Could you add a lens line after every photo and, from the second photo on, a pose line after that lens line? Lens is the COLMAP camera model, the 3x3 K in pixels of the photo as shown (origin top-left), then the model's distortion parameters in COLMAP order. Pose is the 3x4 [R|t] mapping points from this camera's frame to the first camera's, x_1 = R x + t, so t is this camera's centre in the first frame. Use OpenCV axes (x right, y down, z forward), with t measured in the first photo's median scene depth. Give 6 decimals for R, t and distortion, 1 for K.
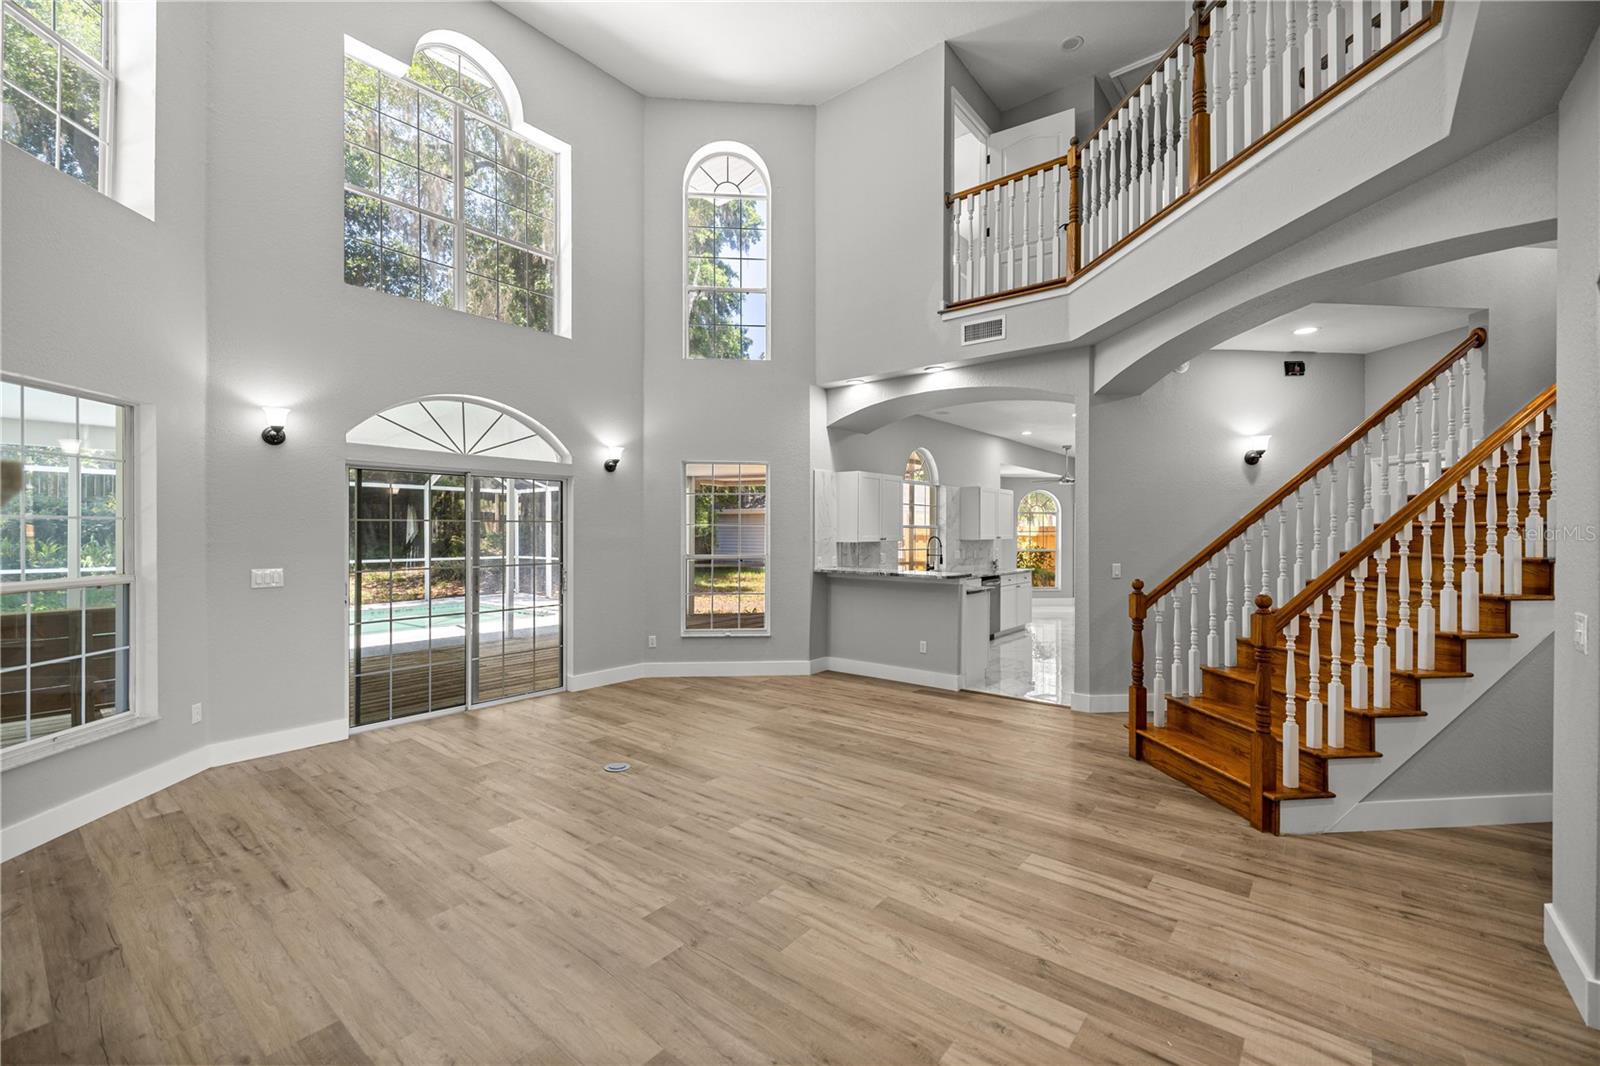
lens RADIAL K [[666.7, 0, 800.0], [0, 666.7, 533.0], [0, 0, 1]] dist [-0.000285, -0.000028]
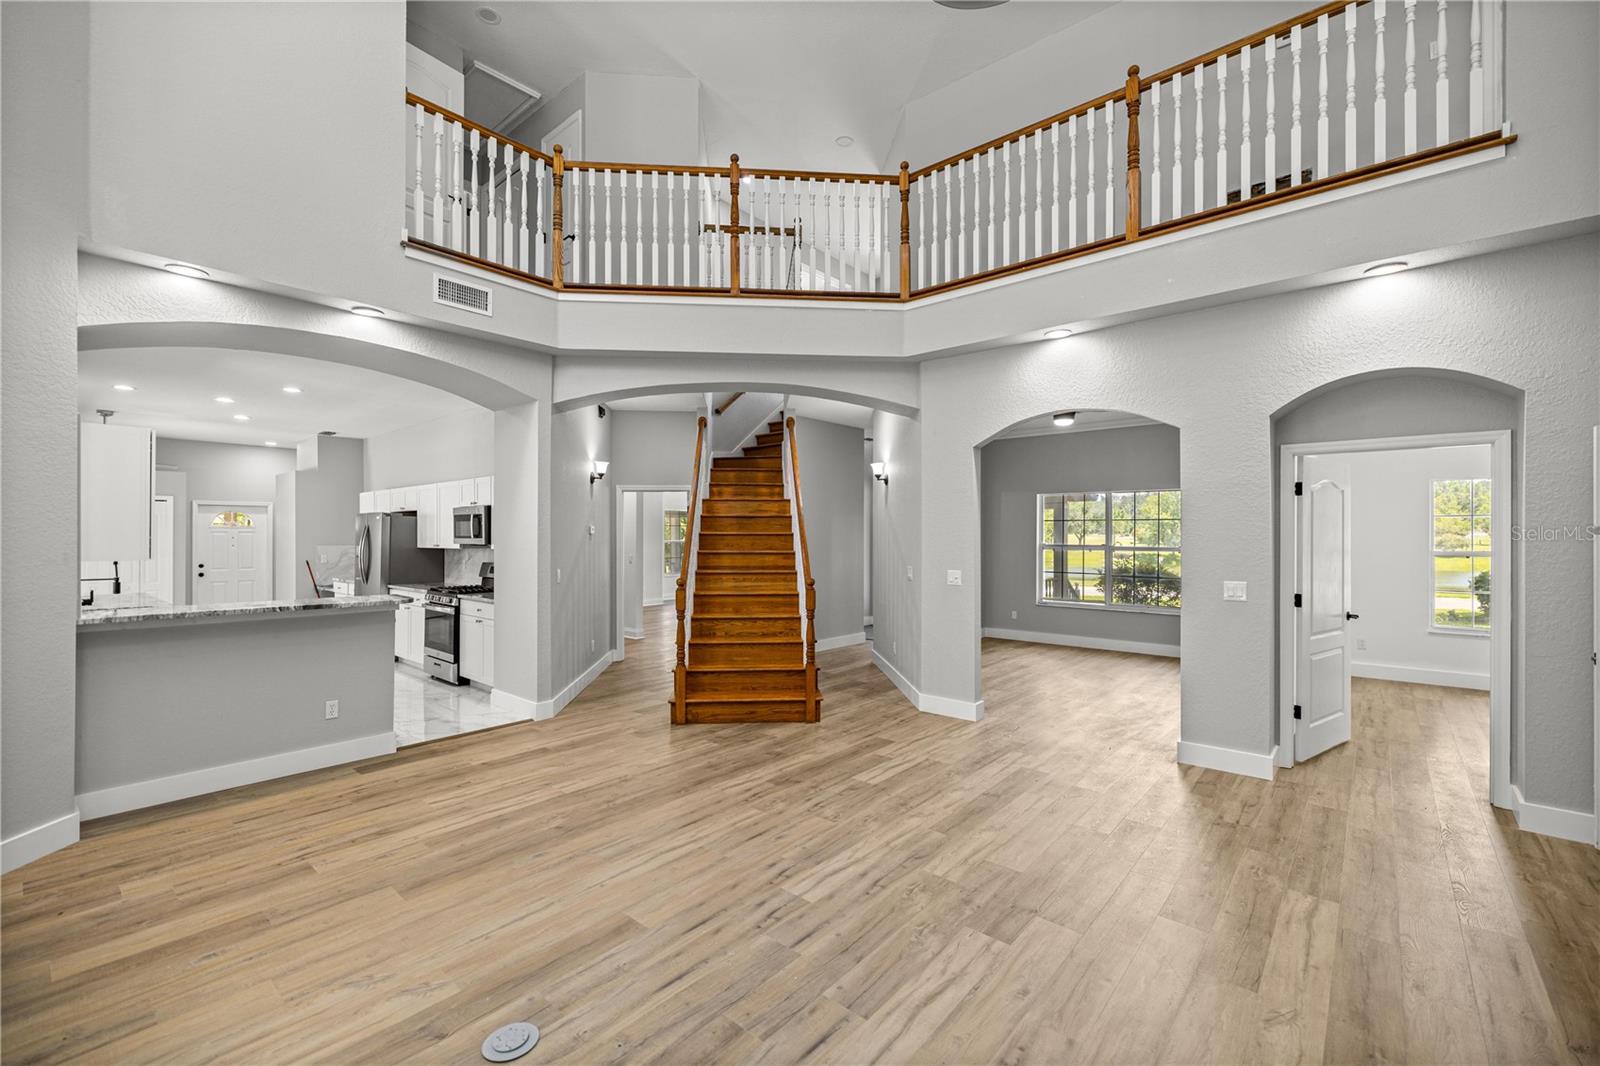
lens RADIAL K [[666.7, 0, 800.0], [0, 666.7, 533.0], [0, 0, 1]] dist [-0.000285, -0.000028]
pose [[0.036931, 0.001166, 0.999317, -0.781579], [0.002375, 0.999996, -0.001254, -0.011490], [-0.999315, 0.002420, 0.036928, 0.815486]]
